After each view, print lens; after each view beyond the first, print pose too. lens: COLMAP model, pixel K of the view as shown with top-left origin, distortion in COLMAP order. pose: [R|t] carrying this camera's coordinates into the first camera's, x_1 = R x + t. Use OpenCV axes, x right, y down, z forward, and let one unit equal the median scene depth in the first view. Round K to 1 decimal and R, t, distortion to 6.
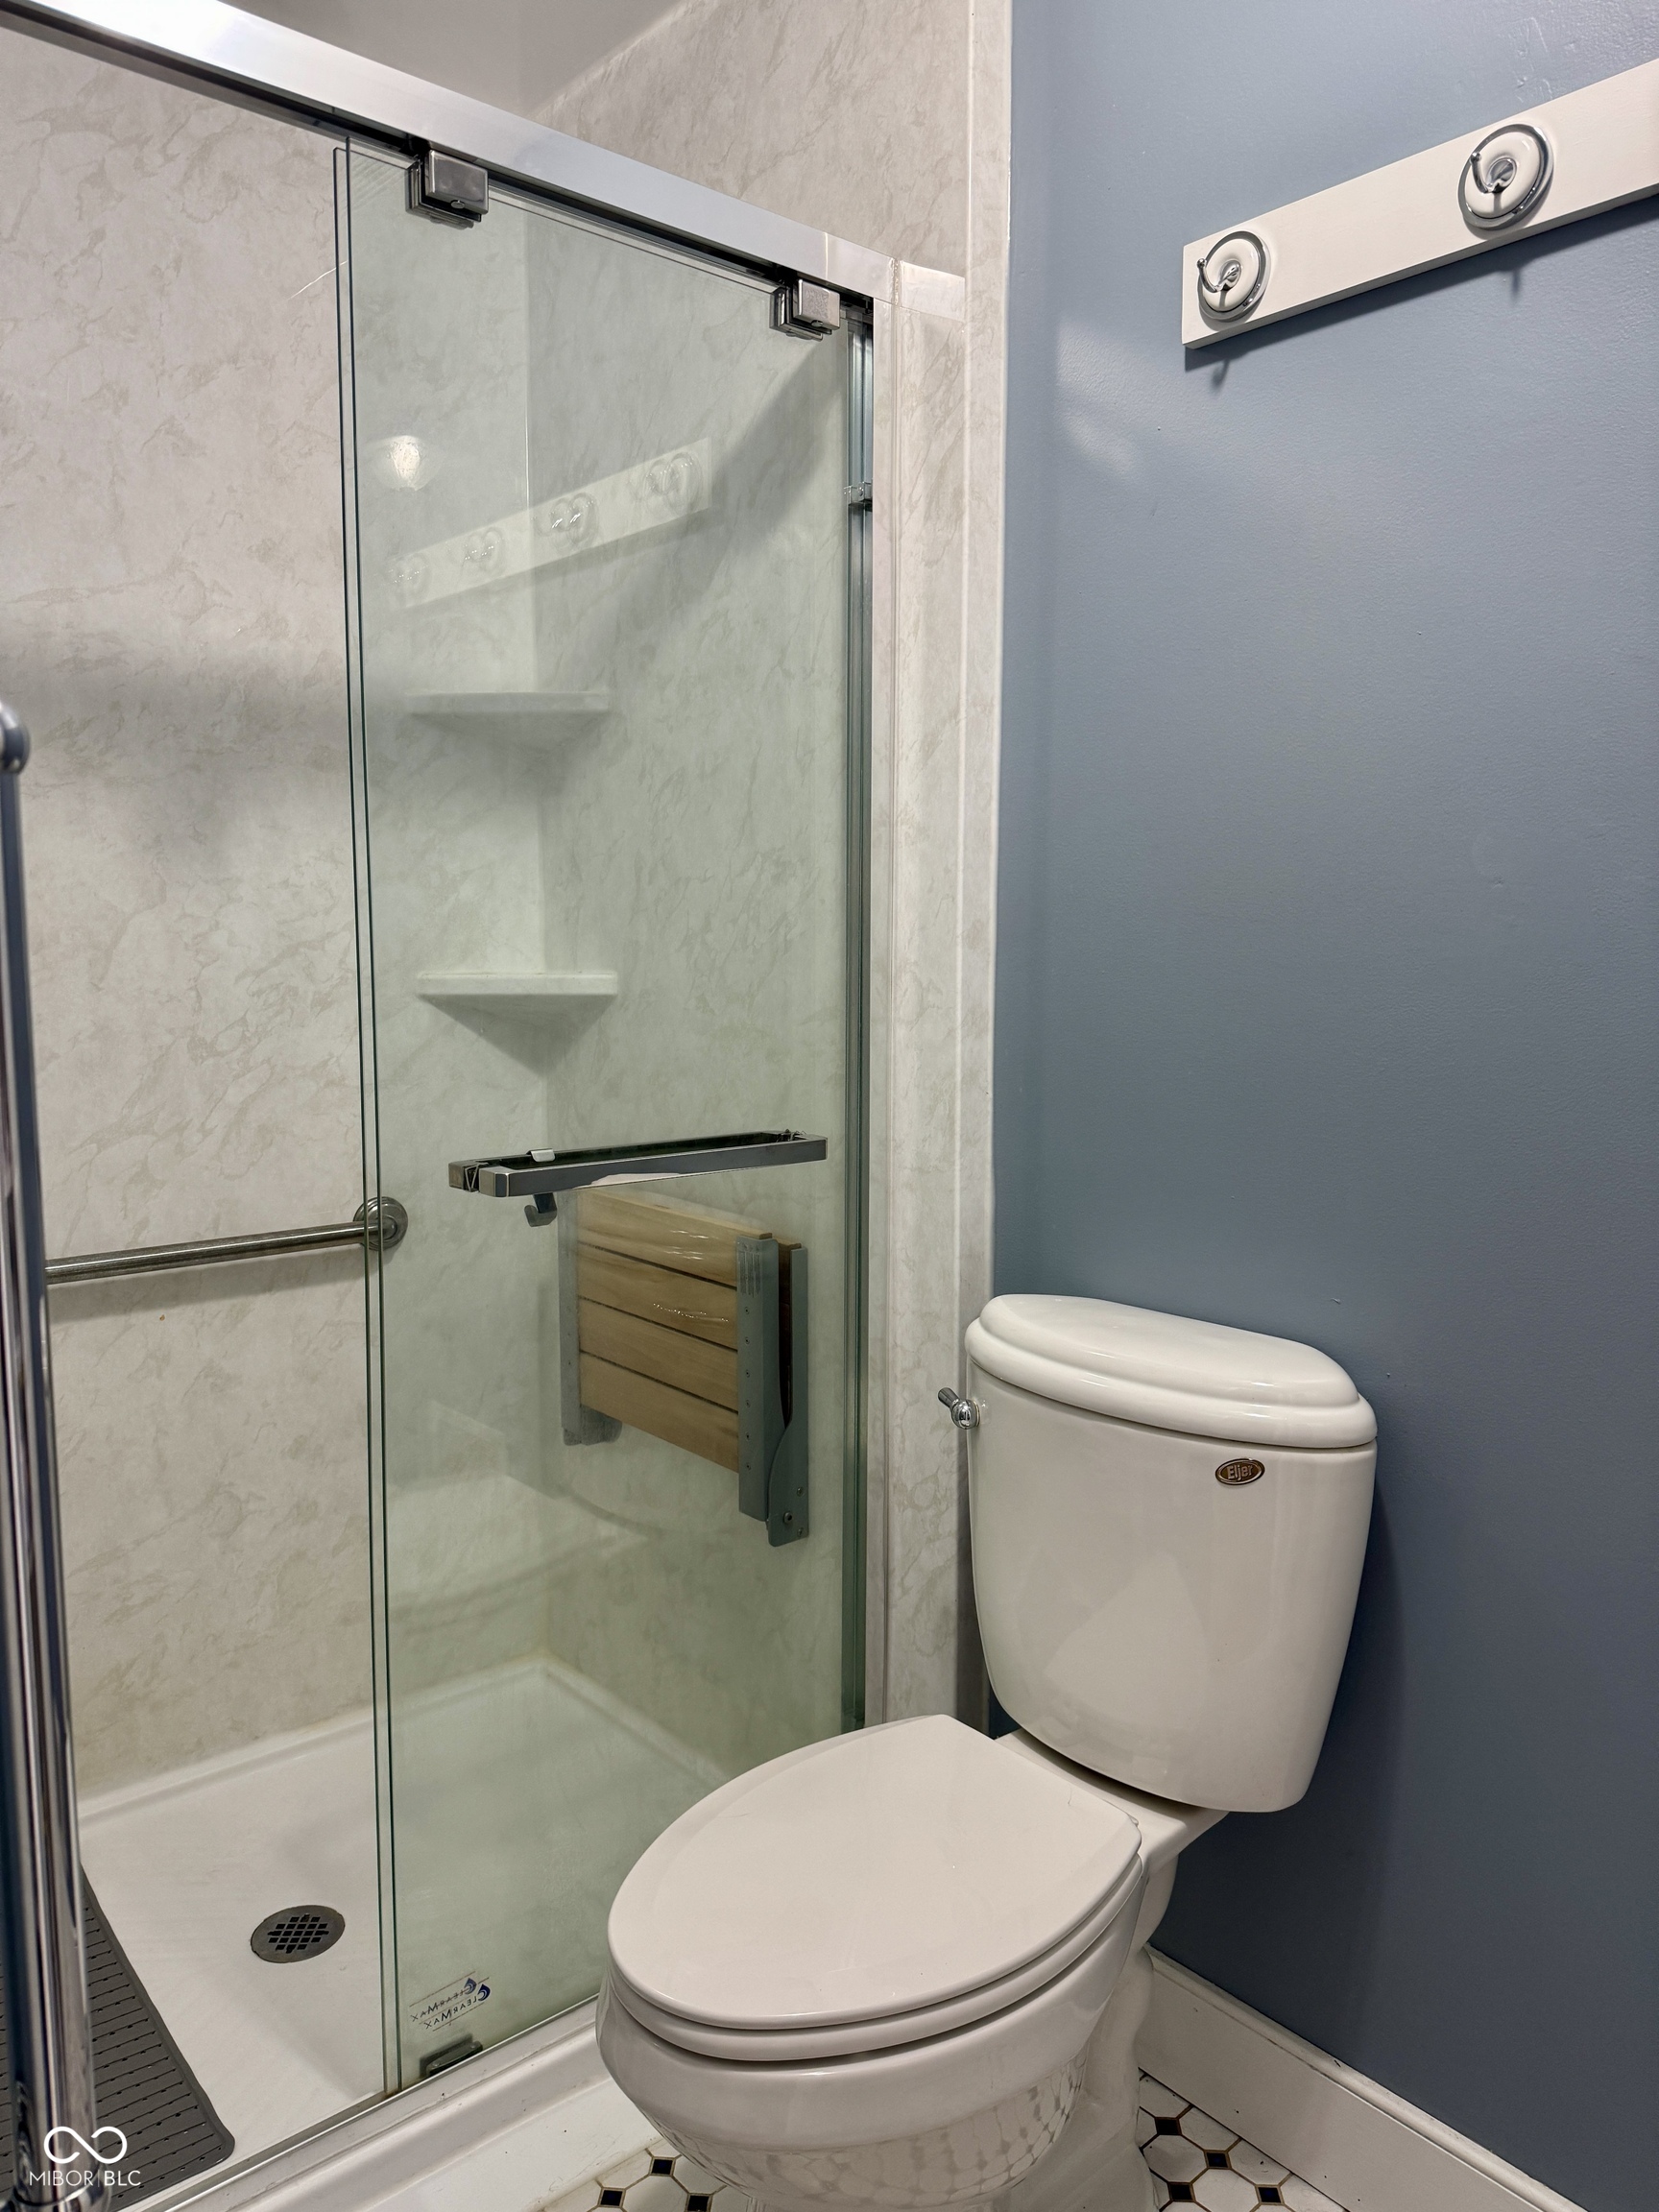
lens RADIAL K [[1565.9, 0, 828.2], [0, 1565.9, 1103.0], [0, 0, 1]] dist [0.047296, -0.052101]
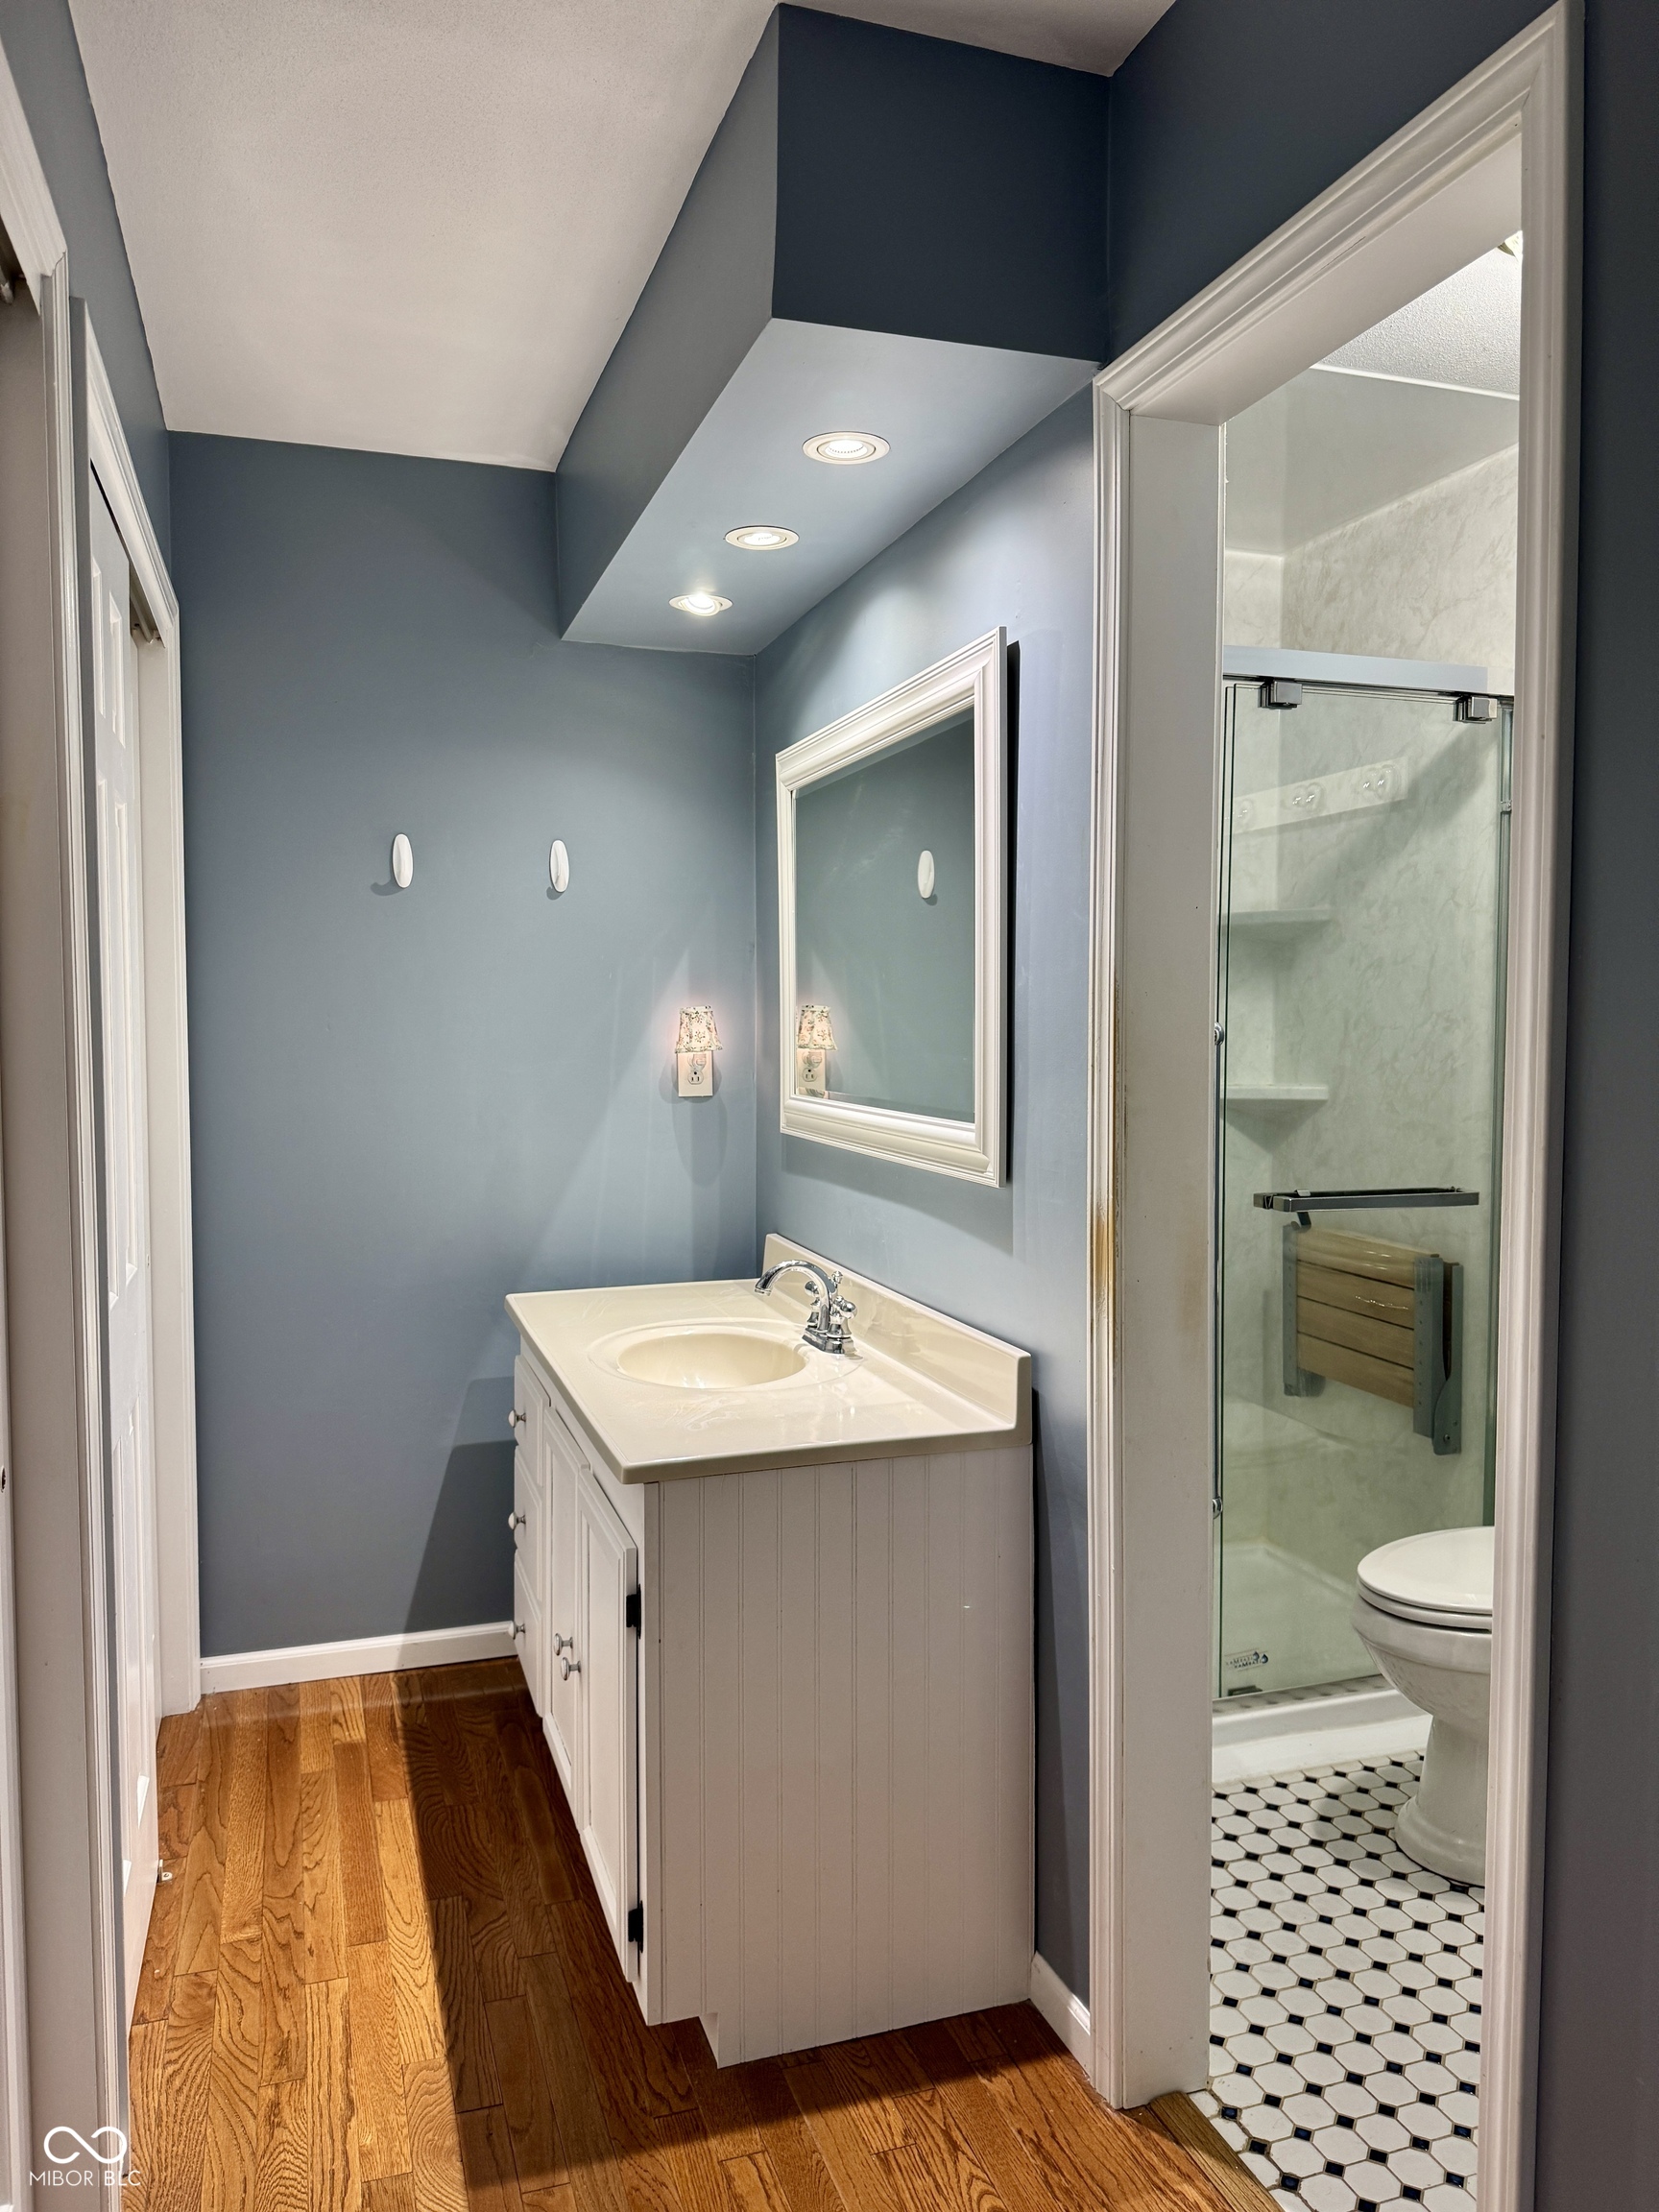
lens RADIAL K [[1565.9, 0, 826.0], [0, 1565.9, 1107.6], [0, 0, 1]] dist [0.047296, -0.052101]
pose [[0.926540, 0.016559, -0.375832, -0.013300], [-0.037570, 0.998109, -0.048647, 0.034490], [0.374316, 0.059193, 0.925410, -0.666121]]
